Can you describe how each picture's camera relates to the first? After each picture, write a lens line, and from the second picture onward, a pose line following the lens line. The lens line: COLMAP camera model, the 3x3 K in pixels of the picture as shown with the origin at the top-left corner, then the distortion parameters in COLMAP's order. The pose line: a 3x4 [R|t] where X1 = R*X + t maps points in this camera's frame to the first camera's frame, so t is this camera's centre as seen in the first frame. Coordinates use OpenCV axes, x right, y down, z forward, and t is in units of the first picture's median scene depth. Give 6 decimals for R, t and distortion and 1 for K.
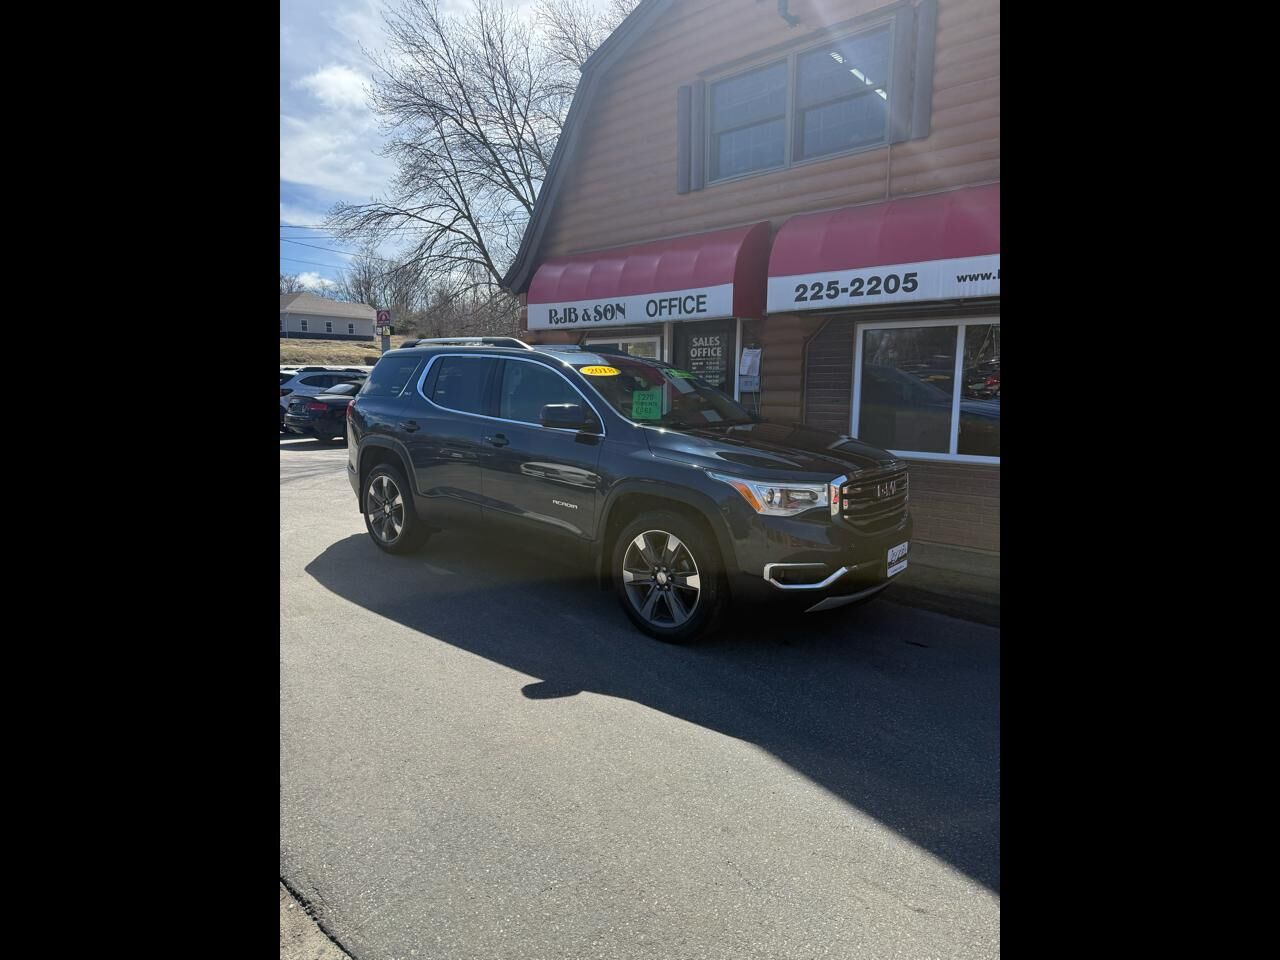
lens RADIAL K [[819.8, 0, 594.4], [0, 819.8, 514.1], [0, 0, 1]] dist [0.001749, -0.001755]
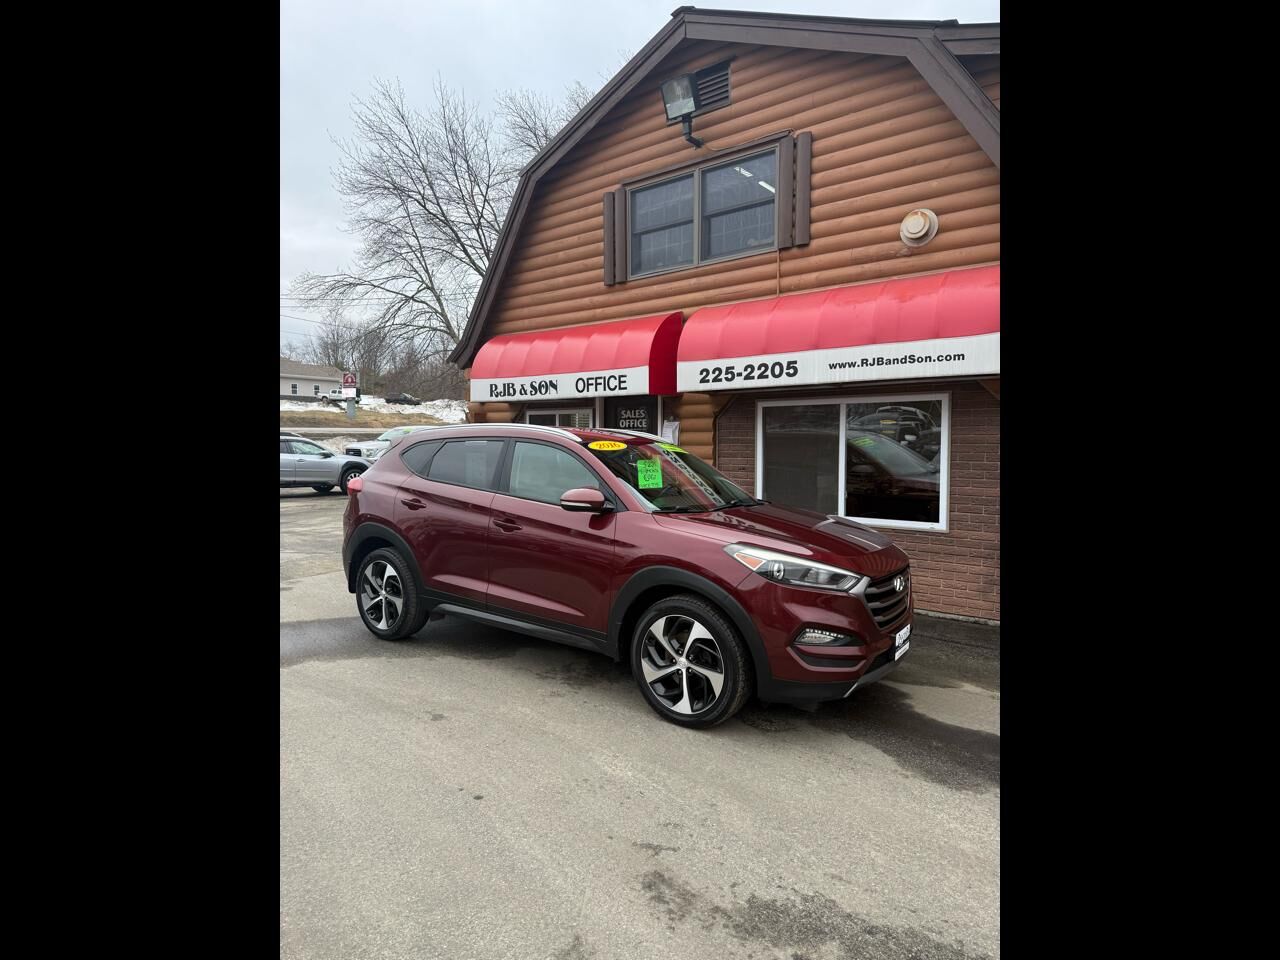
lens RADIAL K [[847.6, 0, 620.1], [0, 847.6, 477.1], [0, 0, 1]] dist [0.048113, -0.001241]
pose [[0.998716, 0.000018, 0.050661, 0.065264], [0.005840, 0.993294, -0.115470, 0.004307], [-0.050323, 0.115618, 0.992018, -0.121212]]
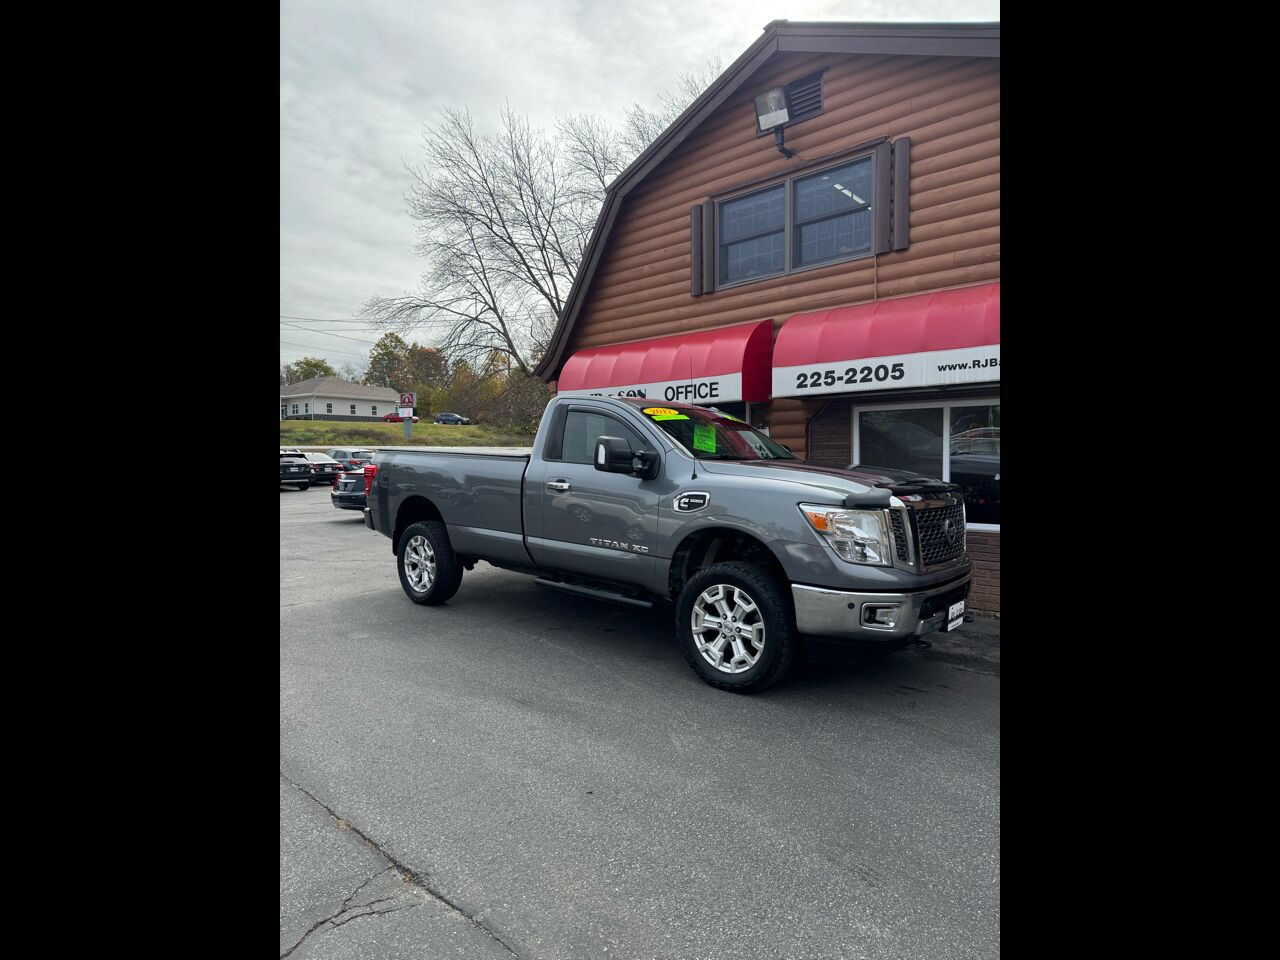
lens RADIAL K [[837.6, 0, 597.0], [0, 837.6, 476.7], [0, 0, 1]] dist [0.070061, -0.042374]
pose [[0.999942, -0.001662, -0.010611, -0.017525], [0.000136, 0.989835, -0.142222, 0.024096], [0.010739, 0.142213, 0.989778, -0.119934]]
